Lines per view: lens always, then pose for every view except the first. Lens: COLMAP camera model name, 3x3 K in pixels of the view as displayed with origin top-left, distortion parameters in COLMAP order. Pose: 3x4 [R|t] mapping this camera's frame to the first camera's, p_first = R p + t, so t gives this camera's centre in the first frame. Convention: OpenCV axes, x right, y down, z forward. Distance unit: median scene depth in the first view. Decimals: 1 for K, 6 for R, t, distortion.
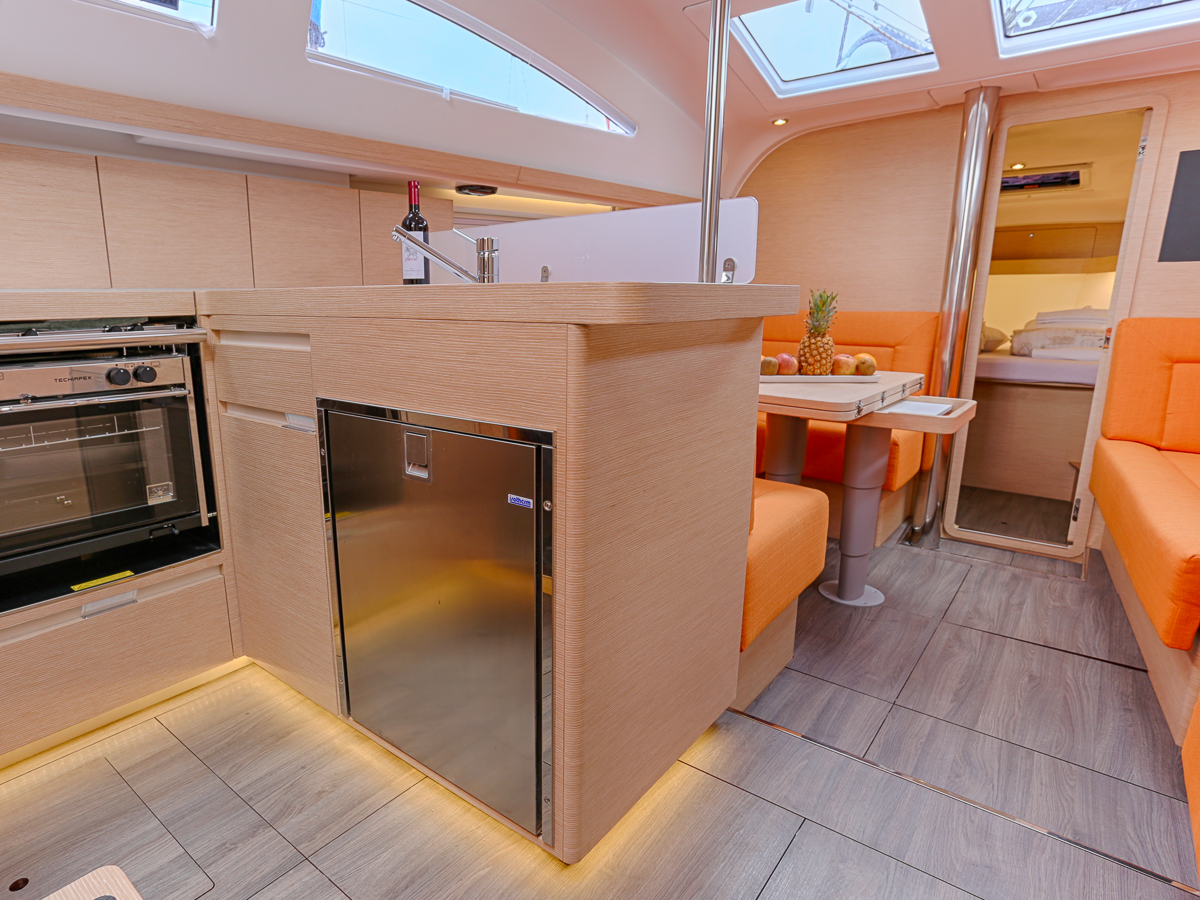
lens RADIAL K [[690.1, 0, 519.9], [0, 690.1, 447.7], [0, 0, 1]] dist [-0.060805, 0.035280]
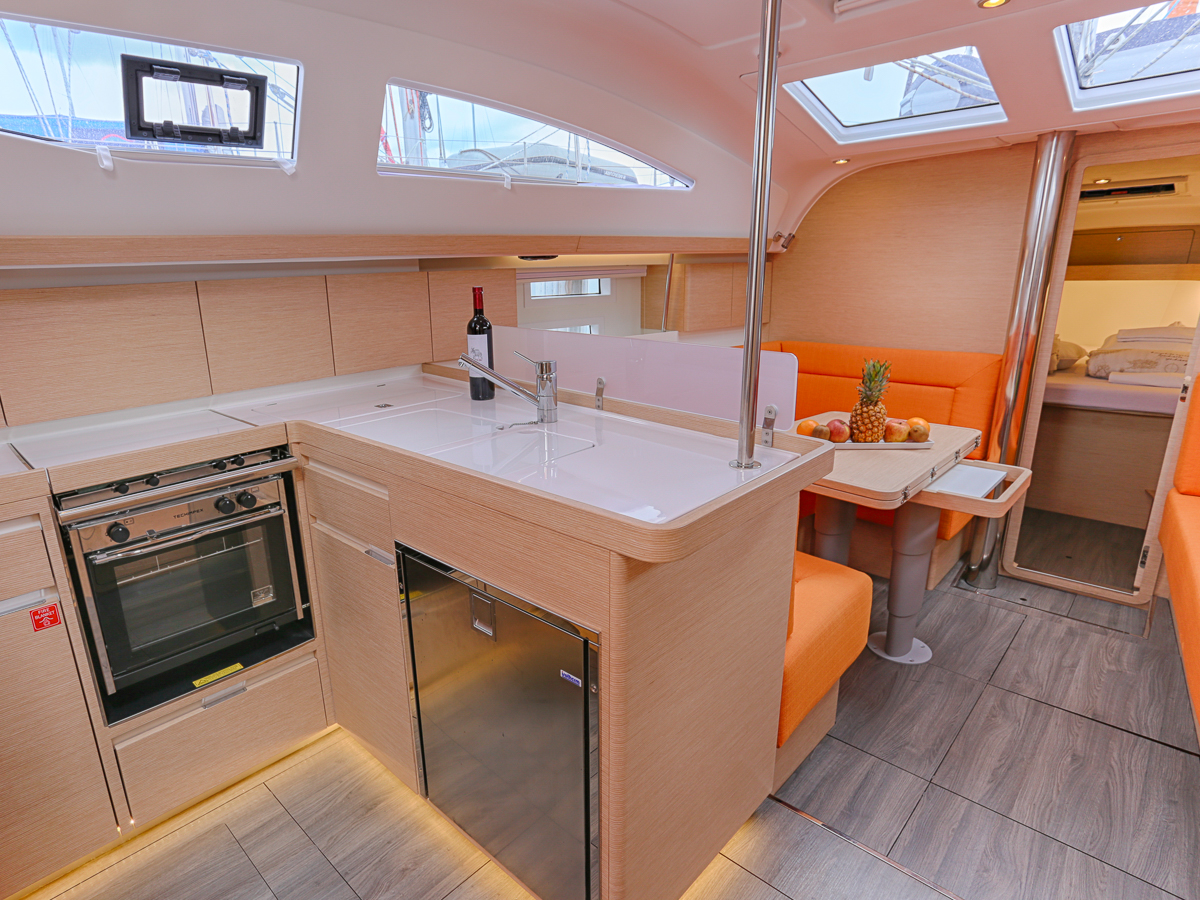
lens RADIAL K [[672.7, 0, 523.7], [0, 672.7, 449.5], [0, 0, 1]] dist [-0.053553, 0.029458]
pose [[0.995654, -0.001980, -0.093106, 0.011322], [0.006938, 0.998572, 0.052961, -0.153059], [0.092869, -0.053377, 0.994247, -0.043922]]
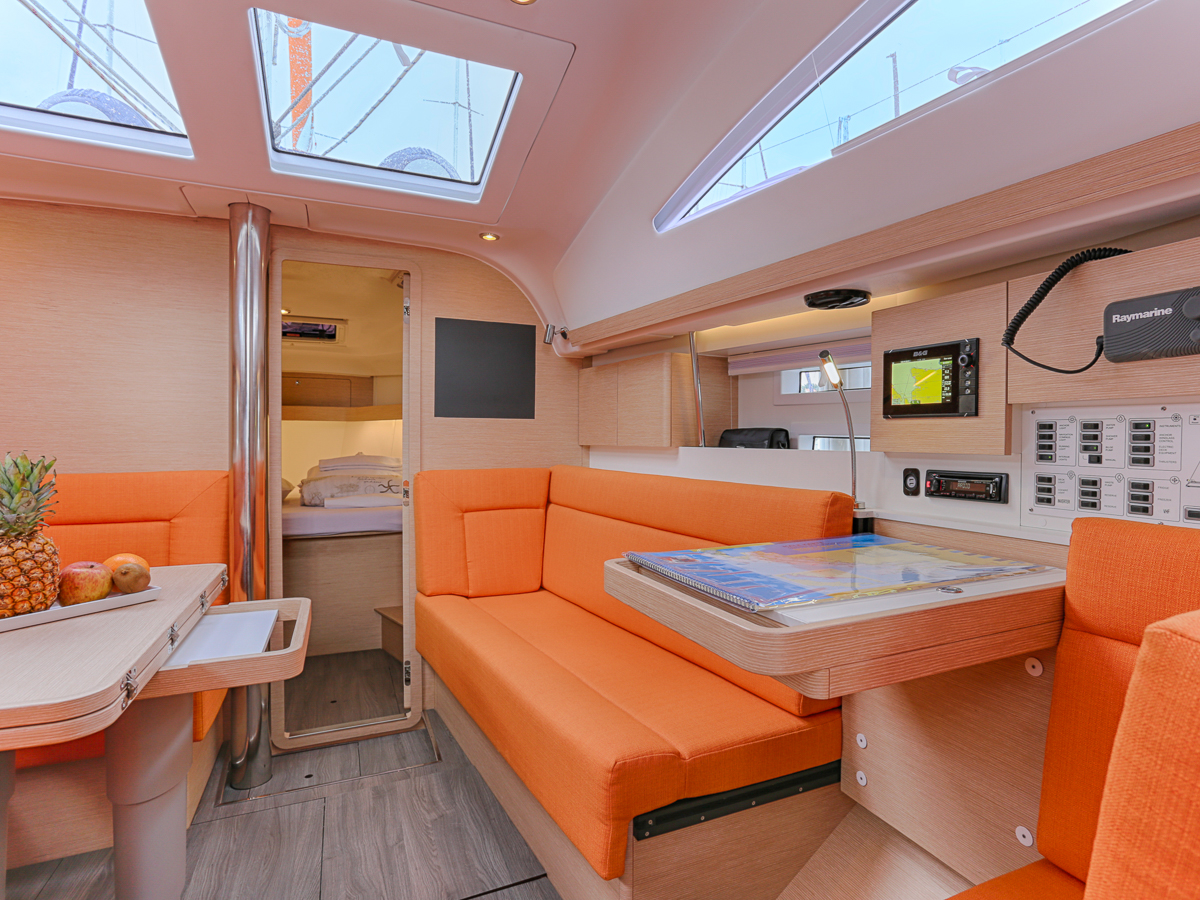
lens RADIAL K [[654.3, 0, 647.2], [0, 654.3, 448.8], [0, 0, 1]] dist [-0.060067, 0.035341]
pose [[0.402453, -0.010519, 0.915380, 0.183329], [0.190398, 0.979029, -0.072459, -0.104022], [-0.895422, 0.203448, 0.396016, 0.356694]]
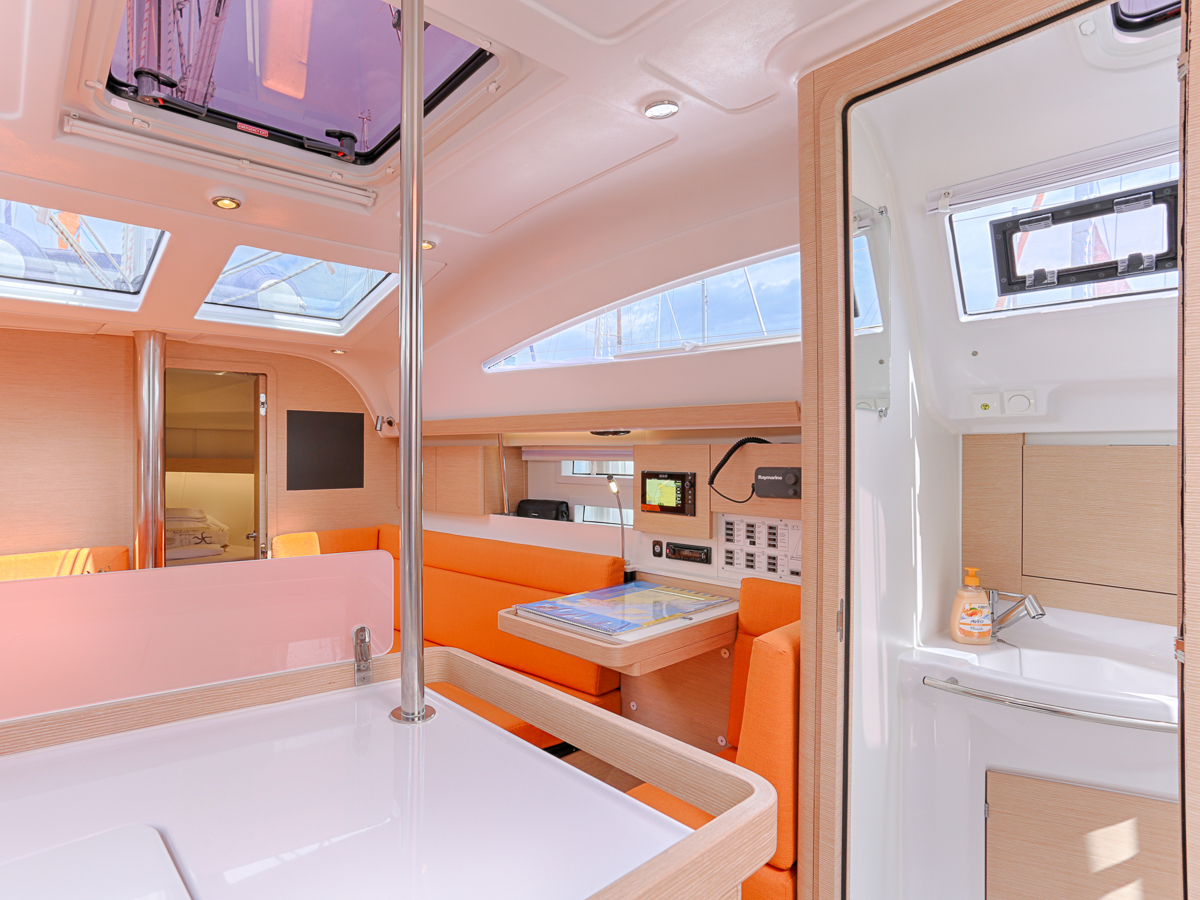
lens RADIAL K [[656.4, 0, 530.3], [0, 656.4, 448.5], [0, 0, 1]] dist [-0.062122, 0.037773]
pose [[0.163281, 0.004325, 0.986570, -0.218220], [0.213021, 0.976247, -0.039535, -0.229949], [-0.963307, 0.216616, 0.158481, 0.378330]]
